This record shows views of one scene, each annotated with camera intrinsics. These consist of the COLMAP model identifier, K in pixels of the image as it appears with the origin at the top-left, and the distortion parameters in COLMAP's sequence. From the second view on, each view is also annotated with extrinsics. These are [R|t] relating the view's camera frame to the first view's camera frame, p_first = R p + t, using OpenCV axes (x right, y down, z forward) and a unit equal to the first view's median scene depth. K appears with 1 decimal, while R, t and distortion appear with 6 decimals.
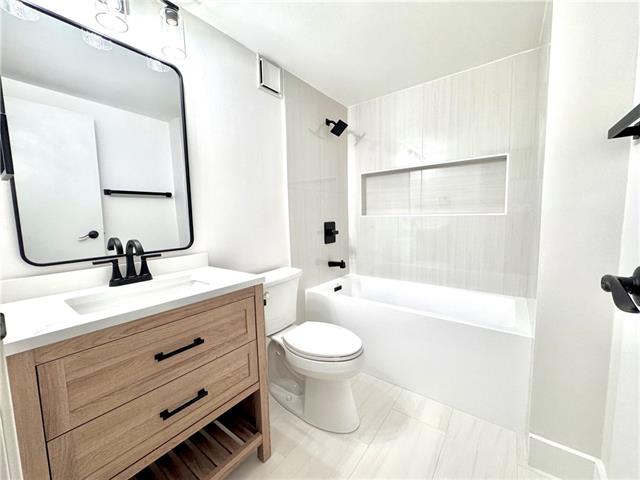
lens RADIAL K [[256.0, 0, 320.4], [0, 256.0, 239.9], [0, 0, 1]] dist [-0.000774, 0.000432]
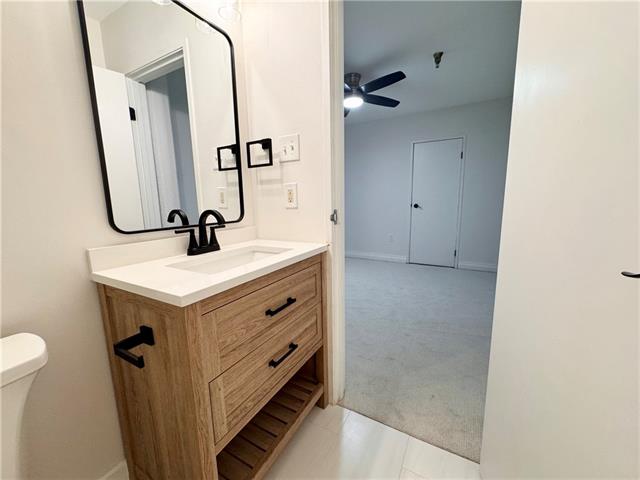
lens RADIAL K [[256.0, 0, 319.6], [0, 256.0, 240.7], [0, 0, 1]] dist [-0.000774, 0.000432]
pose [[0.990450, -0.011080, 0.137425, -0.437635], [0.002274, 0.997943, 0.064071, 0.058888], [-0.137852, -0.063147, 0.988438, -0.081657]]
